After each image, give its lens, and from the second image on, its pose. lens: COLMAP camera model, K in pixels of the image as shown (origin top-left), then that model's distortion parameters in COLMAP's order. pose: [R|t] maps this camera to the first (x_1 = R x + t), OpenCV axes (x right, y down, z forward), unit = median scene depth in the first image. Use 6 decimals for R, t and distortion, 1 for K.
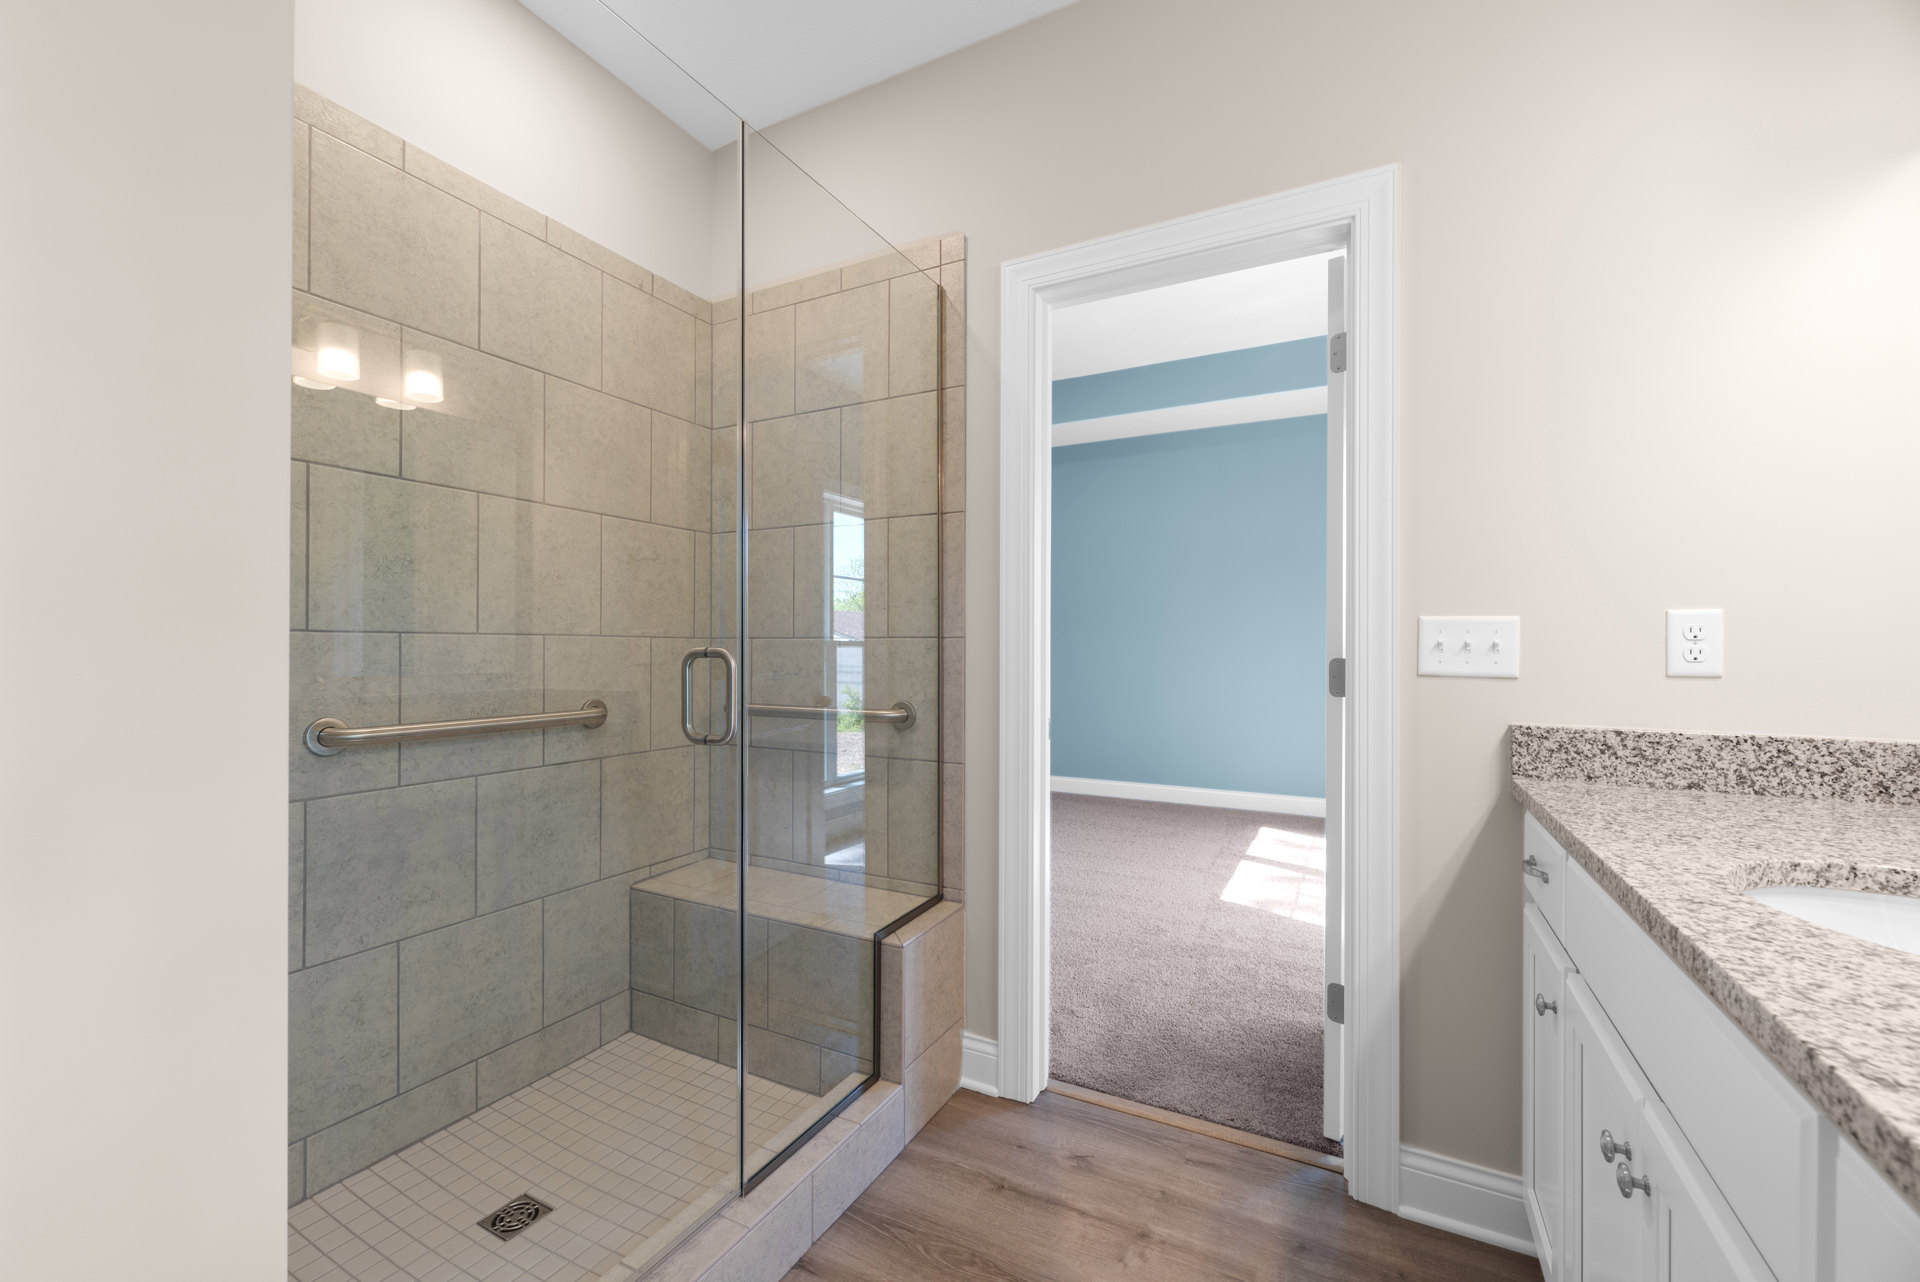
lens RADIAL K [[774.7, 0, 949.3], [0, 774.7, 641.4], [0, 0, 1]] dist [-0.000436, 0.000053]
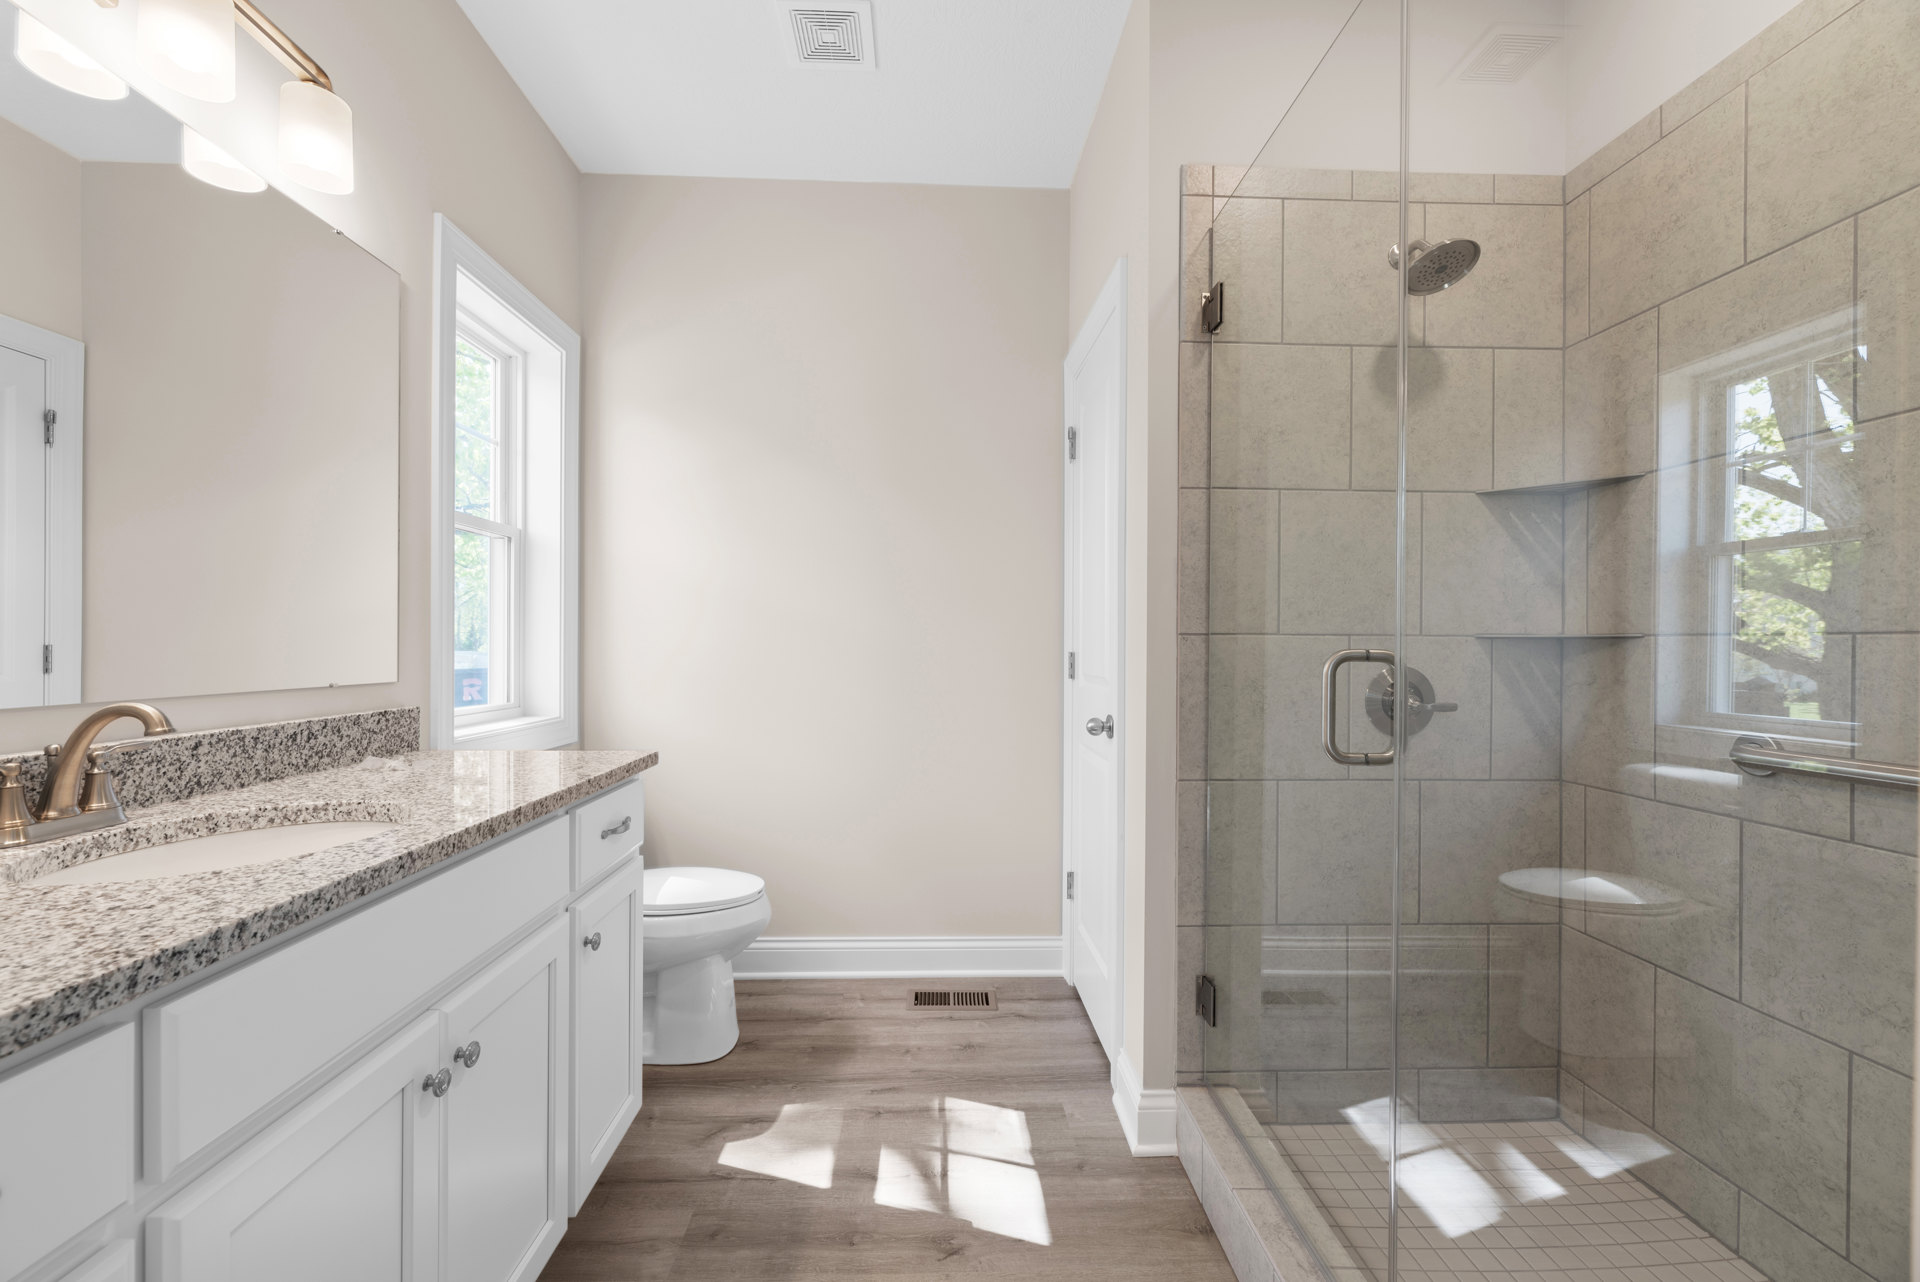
lens RADIAL K [[774.7, 0, 954.2], [0, 774.7, 646.0], [0, 0, 1]] dist [-0.000436, 0.000053]
pose [[-0.859930, -0.006775, -0.510367, 0.463266], [-0.007416, 0.999972, -0.000780, 0.007941], [0.510358, 0.003114, -0.859956, 1.375582]]
